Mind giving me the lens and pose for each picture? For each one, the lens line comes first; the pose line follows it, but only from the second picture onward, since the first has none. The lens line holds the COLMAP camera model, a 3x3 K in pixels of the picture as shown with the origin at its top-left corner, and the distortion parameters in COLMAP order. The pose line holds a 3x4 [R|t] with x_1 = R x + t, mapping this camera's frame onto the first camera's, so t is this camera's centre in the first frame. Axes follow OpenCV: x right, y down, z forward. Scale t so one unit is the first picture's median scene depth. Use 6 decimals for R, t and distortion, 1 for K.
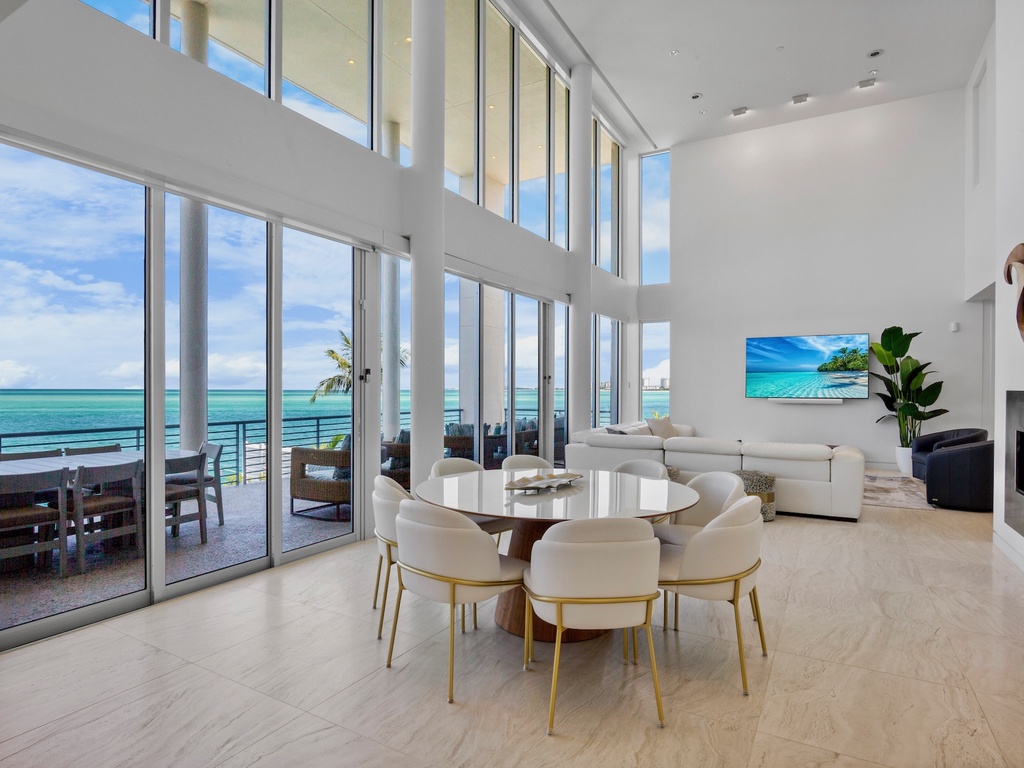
lens RADIAL K [[563.3, 0, 512.0], [0, 563.3, 384.0], [0, 0, 1]] dist [-0.026990, 0.000178]
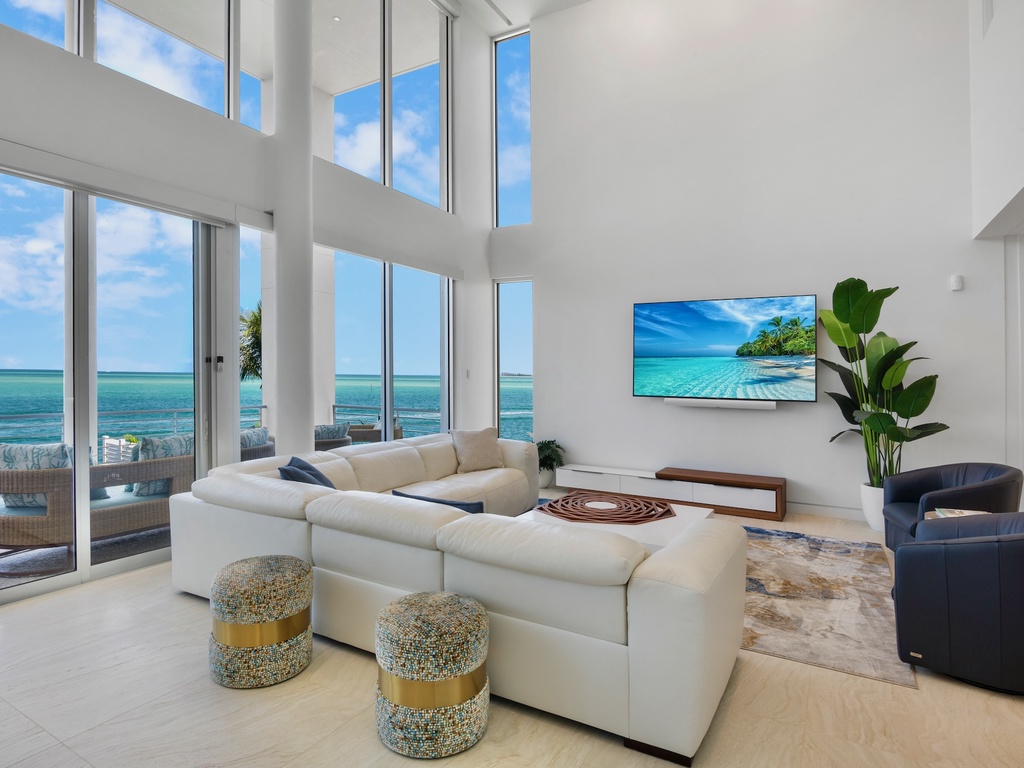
lens RADIAL K [[577.7, 0, 506.3], [0, 577.7, 355.7], [0, 0, 1]] dist [-0.041572, 0.000295]
pose [[0.999941, 0.010417, 0.003227, 0.302157], [-0.010319, 0.999524, -0.029081, -0.002289], [-0.003529, 0.029046, 0.999572, 0.384306]]
